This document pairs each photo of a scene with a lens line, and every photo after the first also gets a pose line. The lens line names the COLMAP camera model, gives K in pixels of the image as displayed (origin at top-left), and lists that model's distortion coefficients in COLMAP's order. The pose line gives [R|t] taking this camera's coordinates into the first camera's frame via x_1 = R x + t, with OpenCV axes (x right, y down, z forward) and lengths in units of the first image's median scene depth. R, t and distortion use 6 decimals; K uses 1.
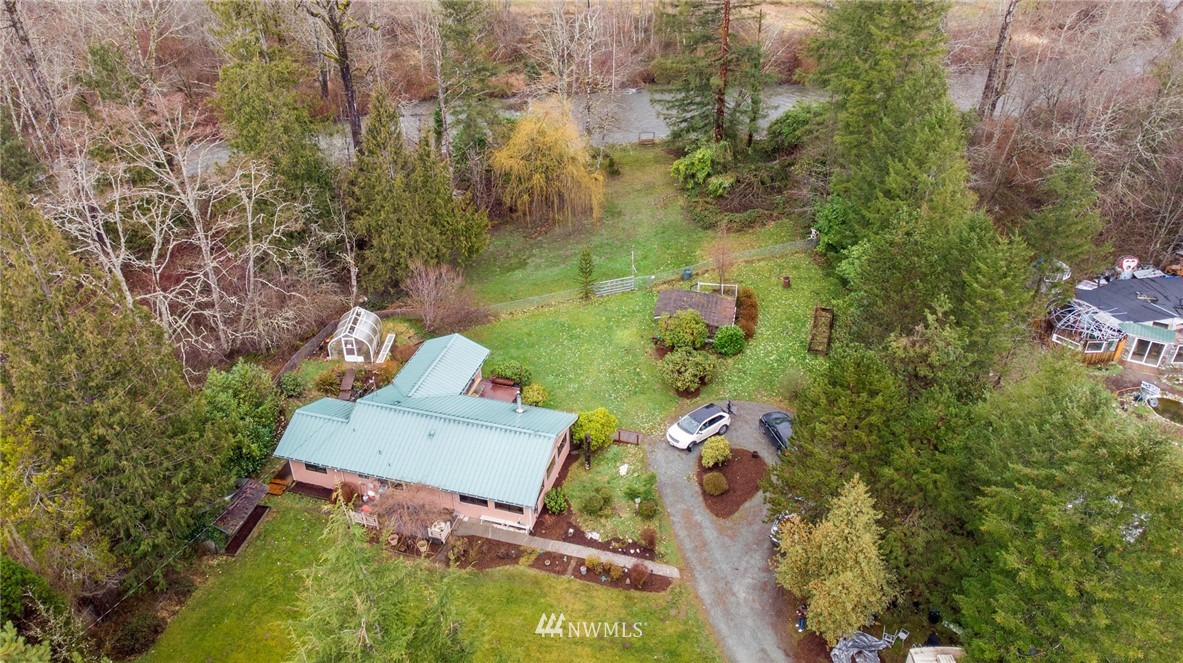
lens RADIAL K [[877.7, 0, 590.7], [0, 877.7, 332.6], [0, 0, 1]] dist [0.038967, 0.005828]
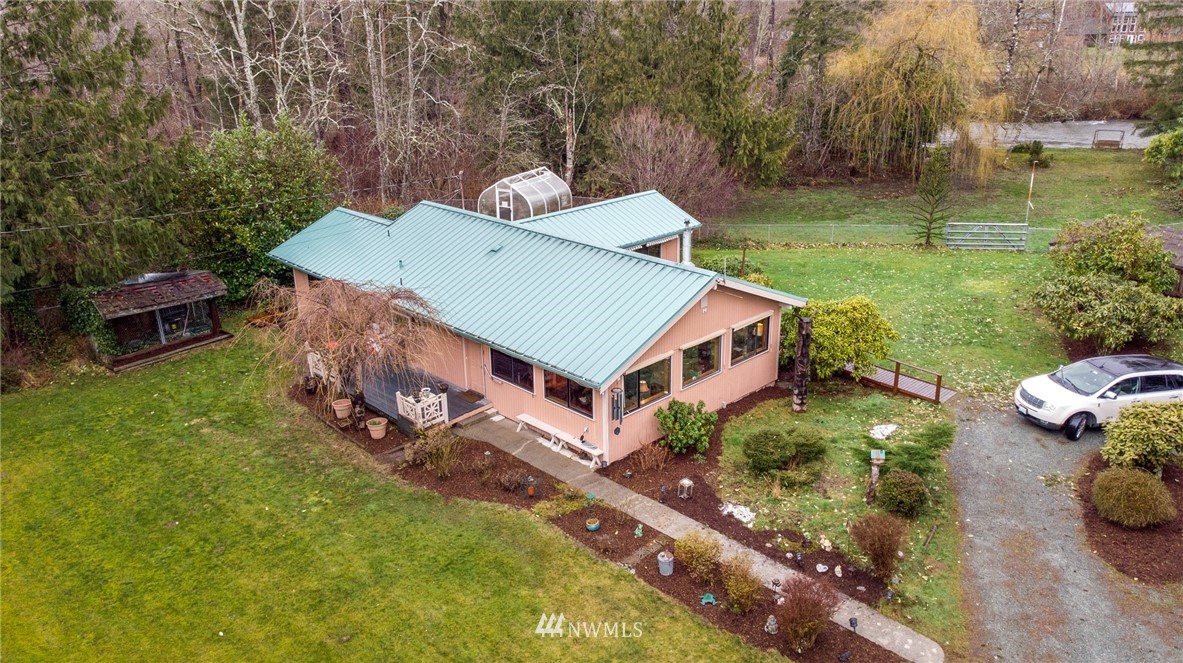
lens RADIAL K [[877.7, 0, 593.7], [0, 877.7, 330.8], [0, 0, 1]] dist [0.038967, 0.005828]
pose [[0.877451, 0.174284, -0.446884, 0.105444], [-0.264362, 0.953098, -0.147366, 0.227671], [0.400240, 0.247446, 0.882371, 0.612040]]
